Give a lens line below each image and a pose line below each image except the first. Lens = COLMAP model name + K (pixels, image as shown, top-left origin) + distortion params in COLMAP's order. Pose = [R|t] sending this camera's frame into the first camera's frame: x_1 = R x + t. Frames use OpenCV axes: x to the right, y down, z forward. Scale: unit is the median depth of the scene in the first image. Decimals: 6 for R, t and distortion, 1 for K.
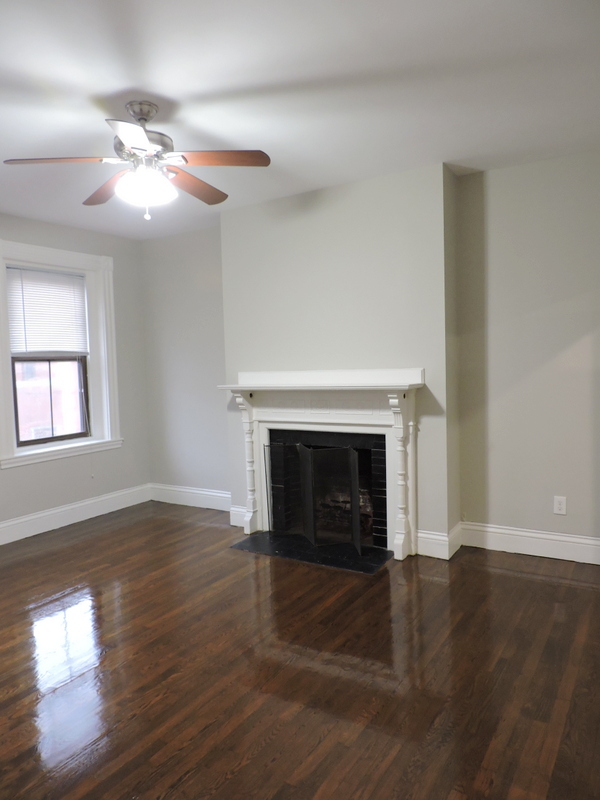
lens RADIAL K [[576.5, 0, 300.0], [0, 576.5, 400.0], [0, 0, 1]] dist [-0.011993, -0.002987]
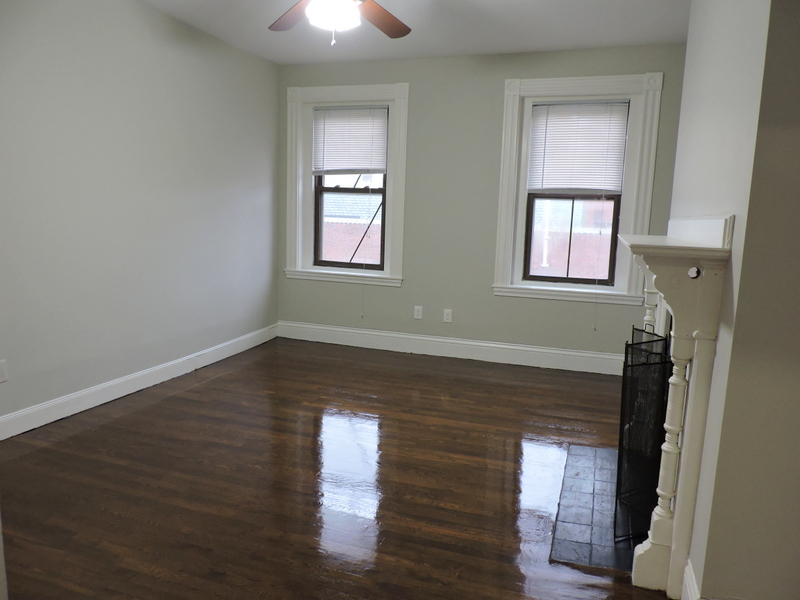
lens RADIAL K [[576.5, 0, 402.8], [0, 576.5, 293.3], [0, 0, 1]] dist [-0.011993, -0.002987]
pose [[0.218666, 0.170670, -0.960759, 0.468682], [-0.104804, 0.982998, 0.150768, -0.028967], [0.970155, 0.067723, 0.232835, 0.533685]]
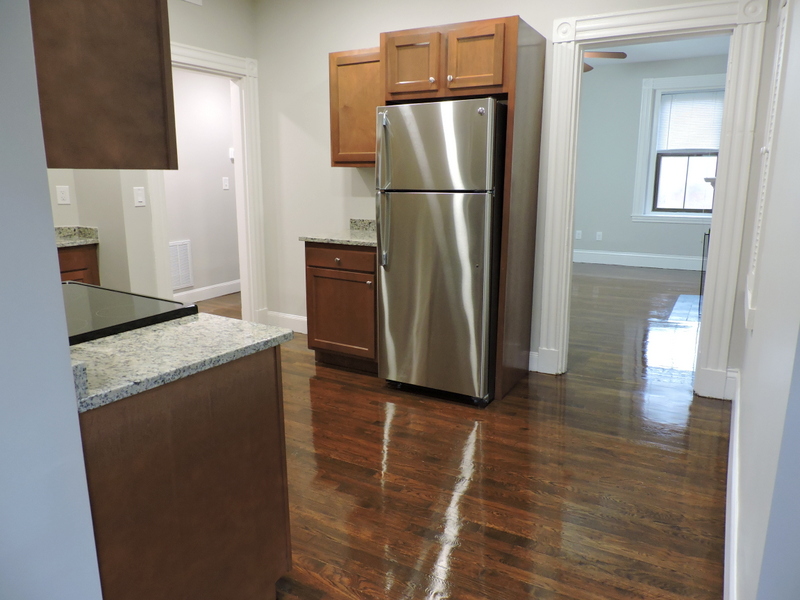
lens RADIAL K [[576.5, 0, 402.8], [0, 576.5, 293.3], [0, 0, 1]] dist [-0.011993, -0.002987]
pose [[0.023855, 0.229693, -0.972971, 1.072075], [-0.069236, 0.971290, 0.227599, -0.011359], [0.997315, 0.061935, 0.039073, 0.259324]]
